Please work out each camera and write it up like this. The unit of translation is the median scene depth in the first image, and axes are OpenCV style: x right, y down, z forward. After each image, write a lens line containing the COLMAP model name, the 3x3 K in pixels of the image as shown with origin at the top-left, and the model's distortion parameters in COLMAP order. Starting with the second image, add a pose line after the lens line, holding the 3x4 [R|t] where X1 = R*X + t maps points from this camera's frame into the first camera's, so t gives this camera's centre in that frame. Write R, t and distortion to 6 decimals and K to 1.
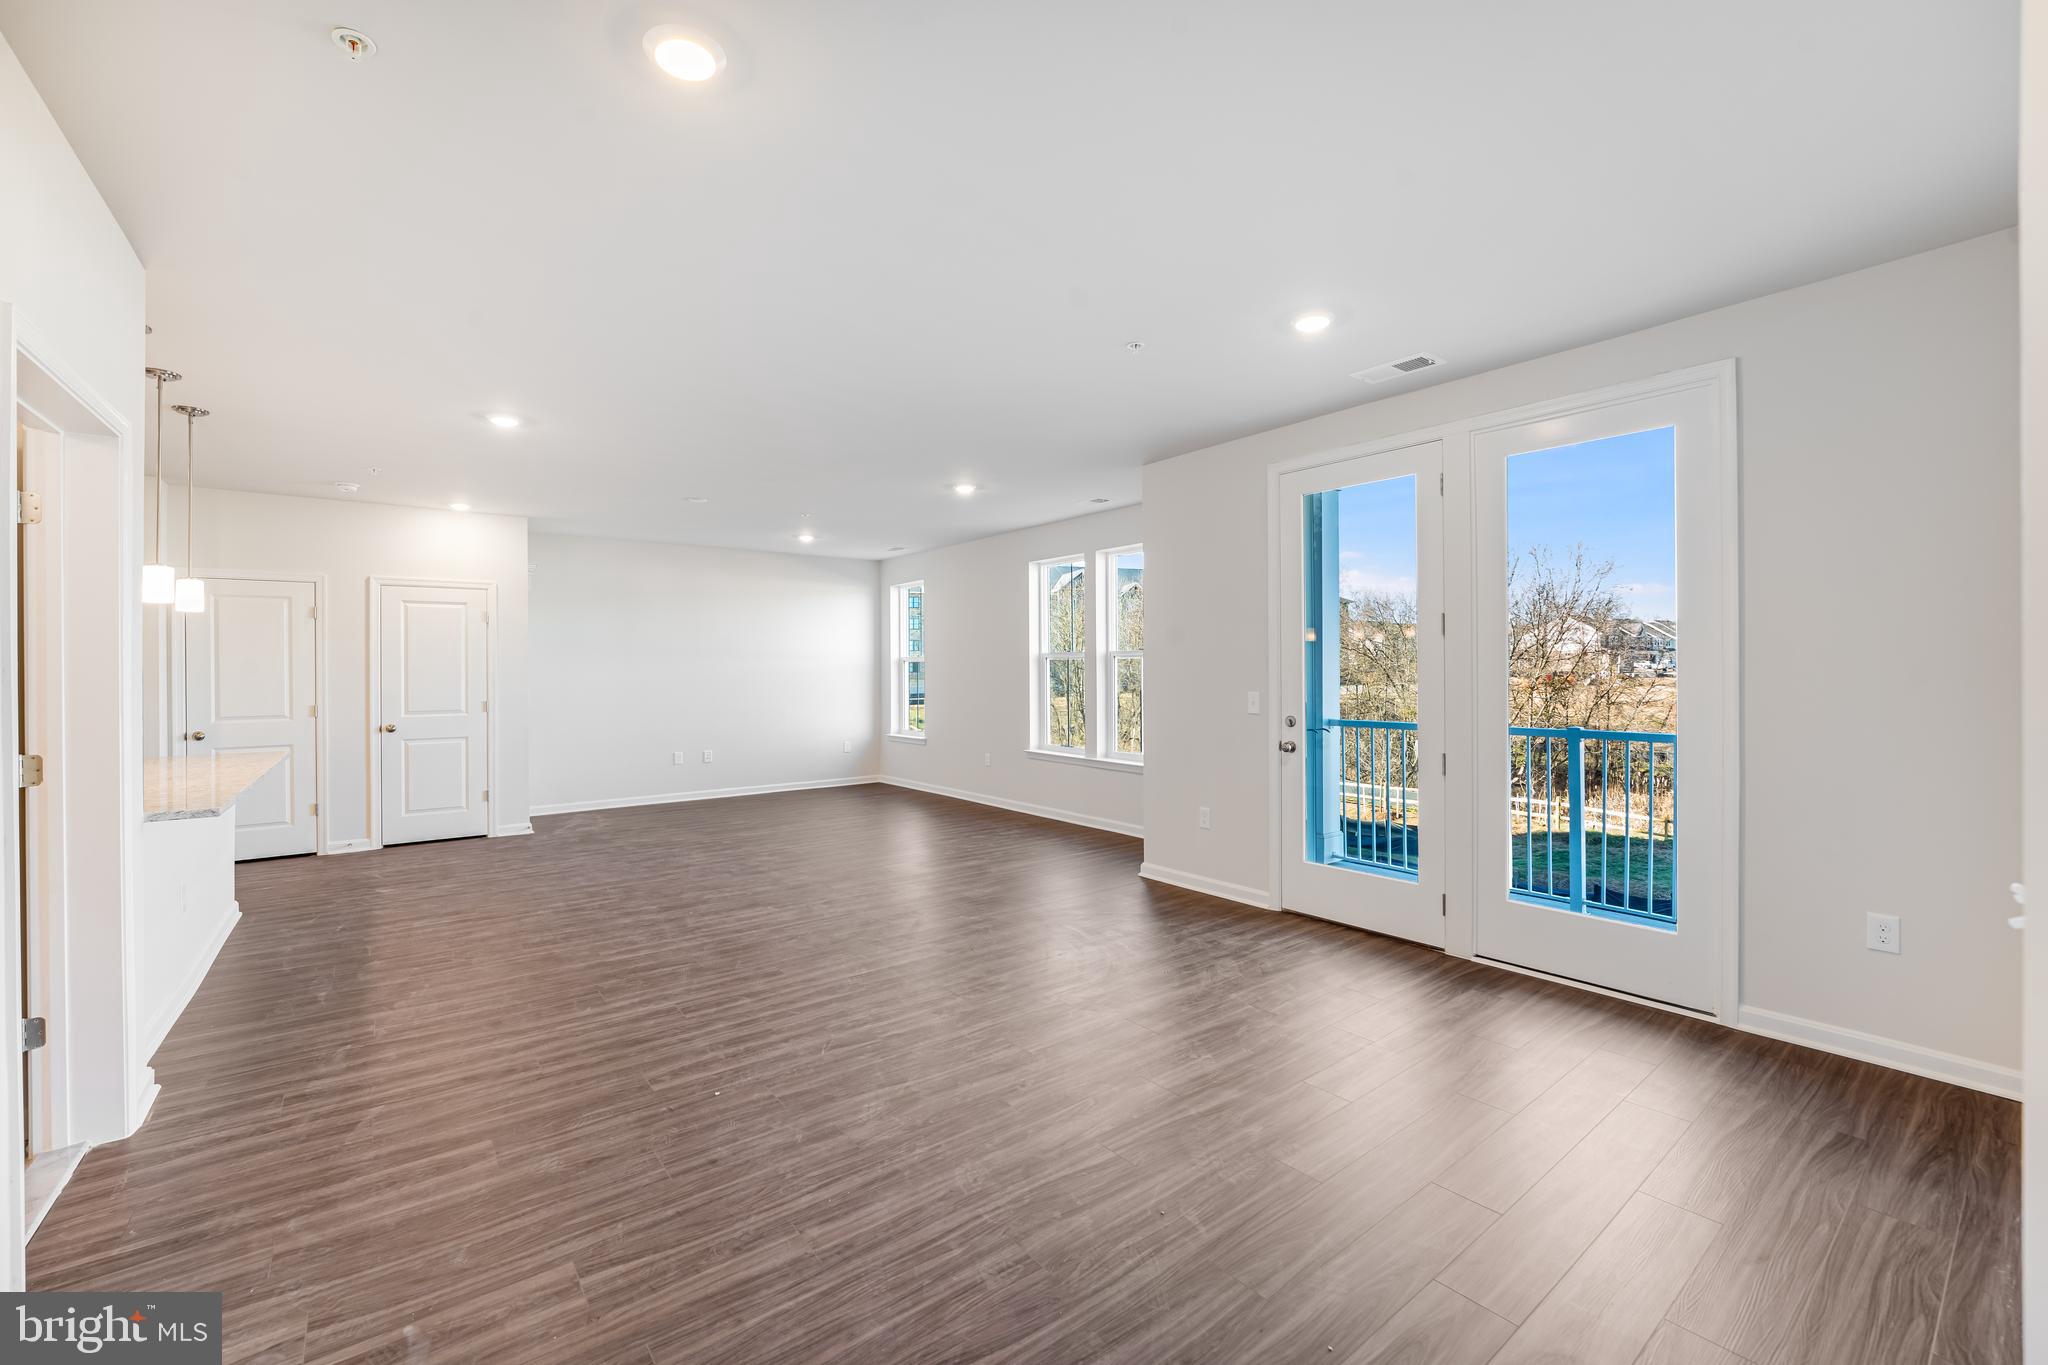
lens RADIAL K [[834.5, 0, 1015.7], [0, 834.5, 672.2], [0, 0, 1]] dist [-0.001339, -0.000131]
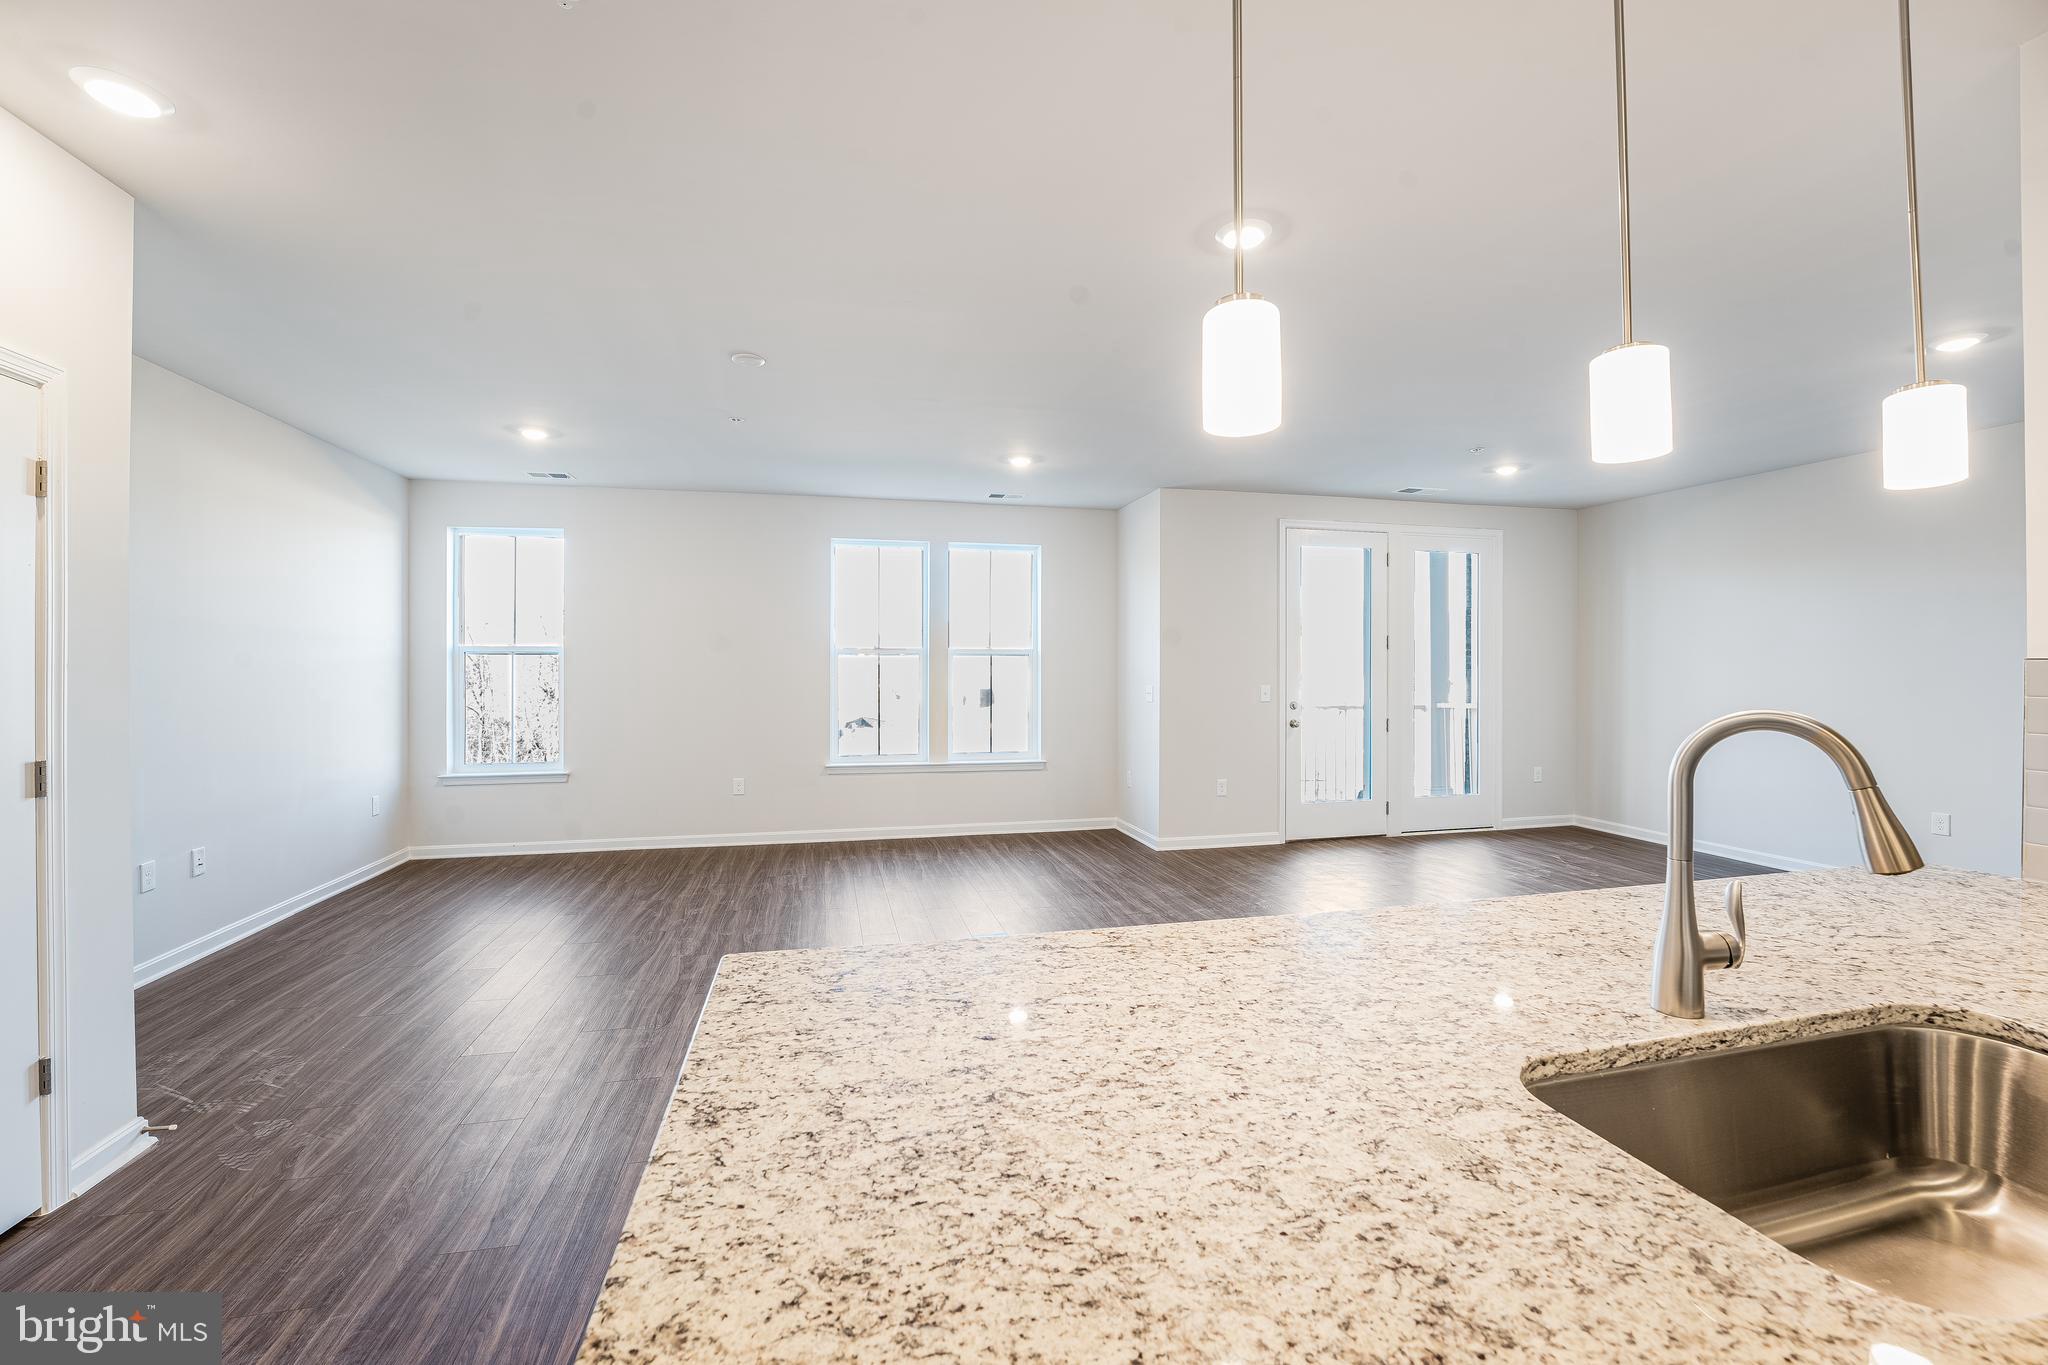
lens RADIAL K [[835.9, 0, 1024.7], [0, 835.9, 669.7], [0, 0, 1]] dist [-0.024271, 0.000076]
pose [[0.401489, 0.005319, 0.915849, -1.317233], [0.001438, 0.999978, -0.006438, 0.008026], [-0.915863, 0.003902, 0.401472, 0.979540]]
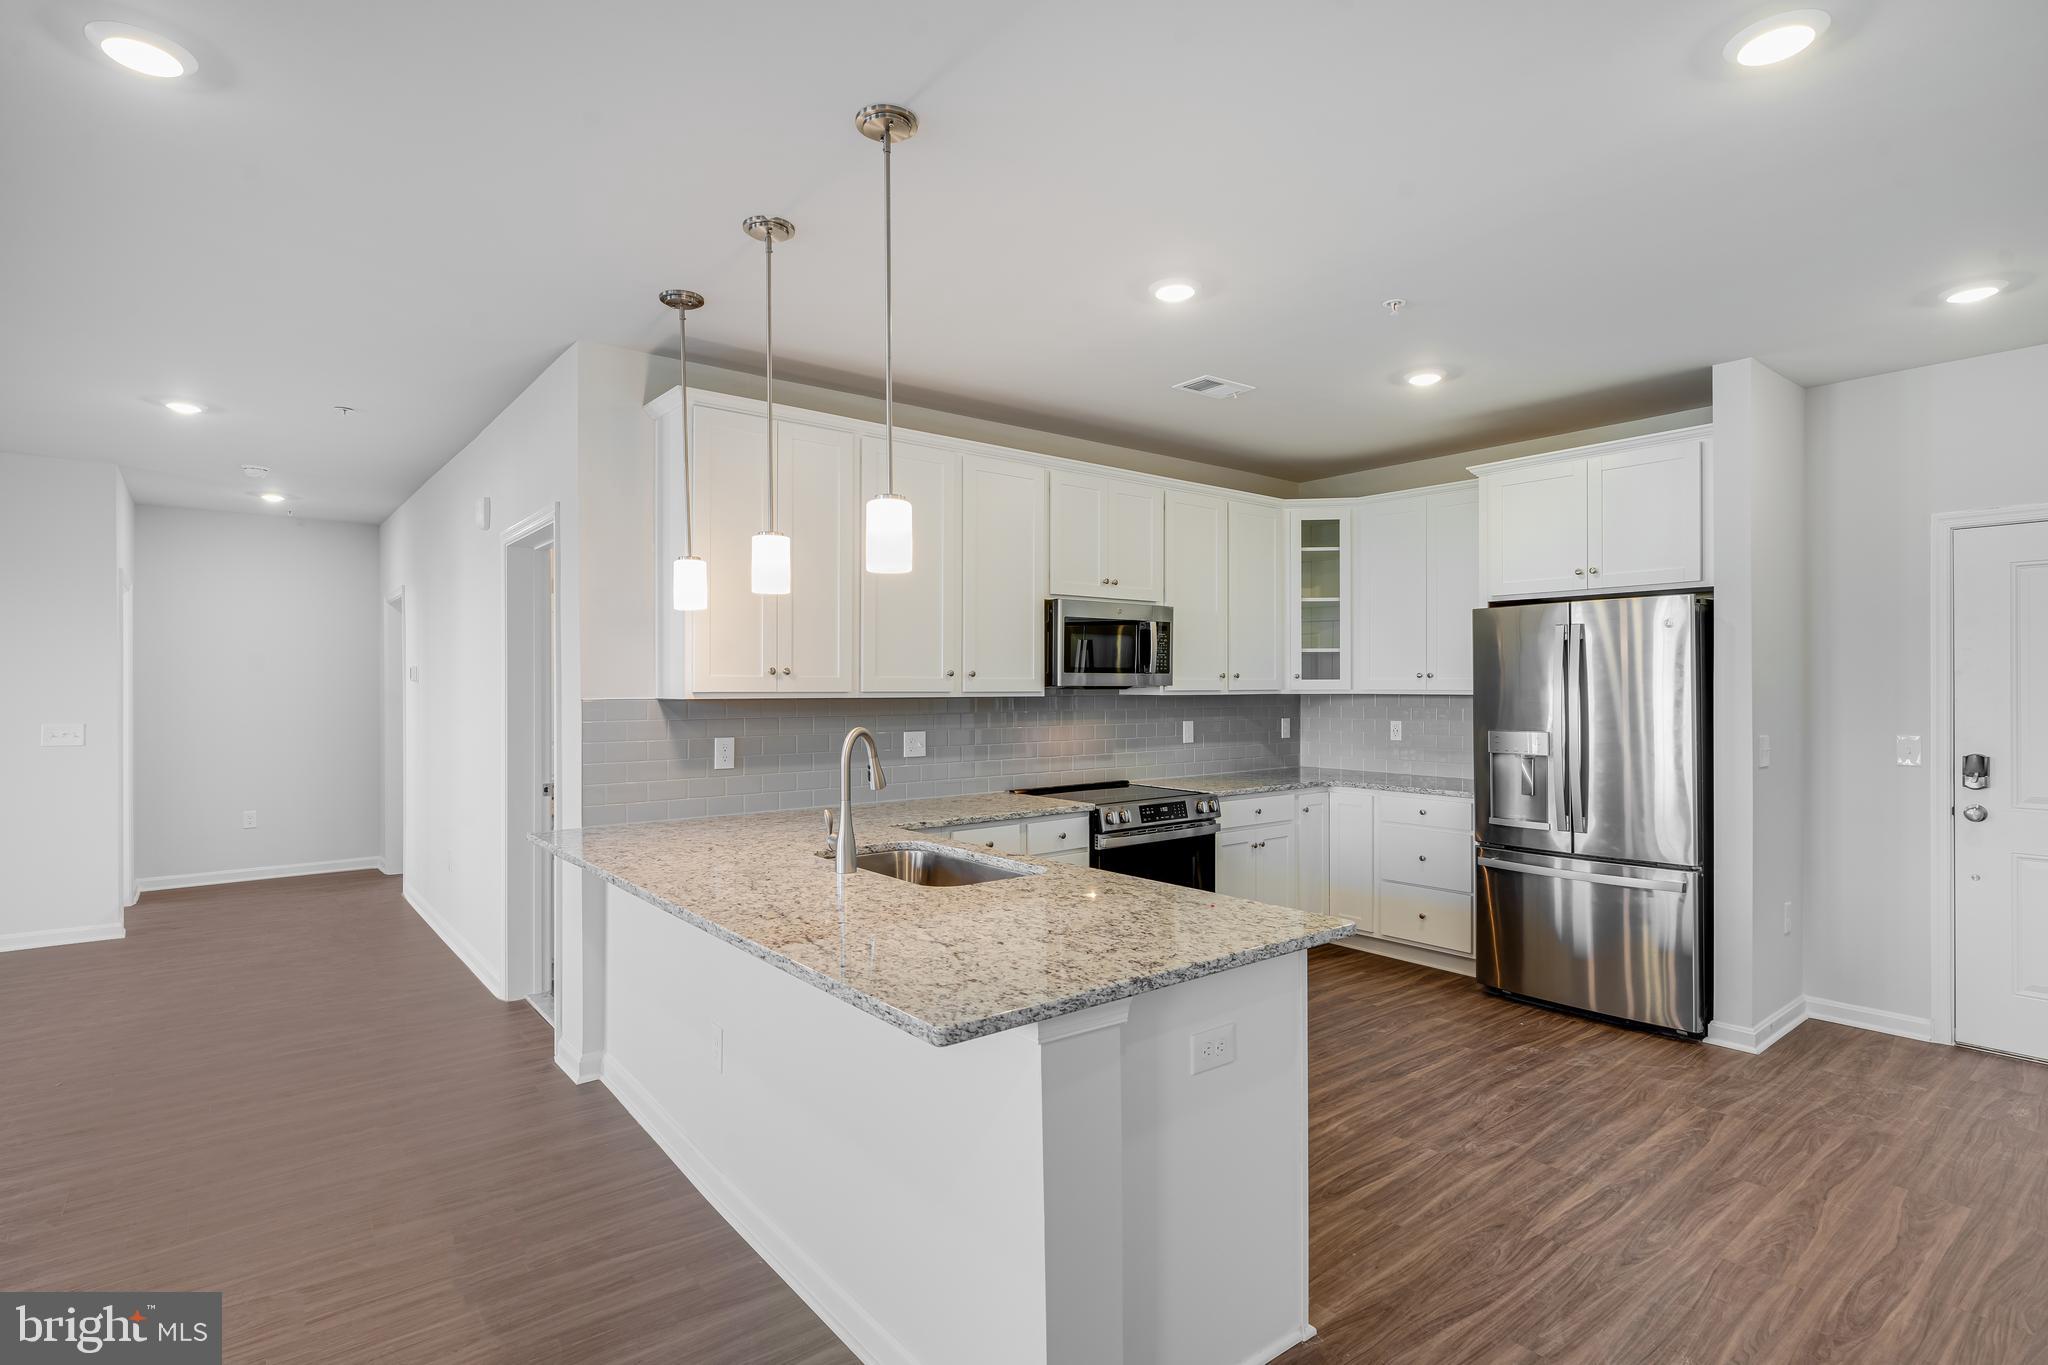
lens RADIAL K [[1003.9, 0, 1024.0], [0, 1003.9, 682.5], [0, 0, 1]] dist [0.001691, 0.000205]
pose [[-0.999620, 0.010460, -0.025508, -1.089438], [0.010395, 0.999942, 0.002706, -0.013661], [0.025535, 0.002440, -0.999671, 1.596558]]
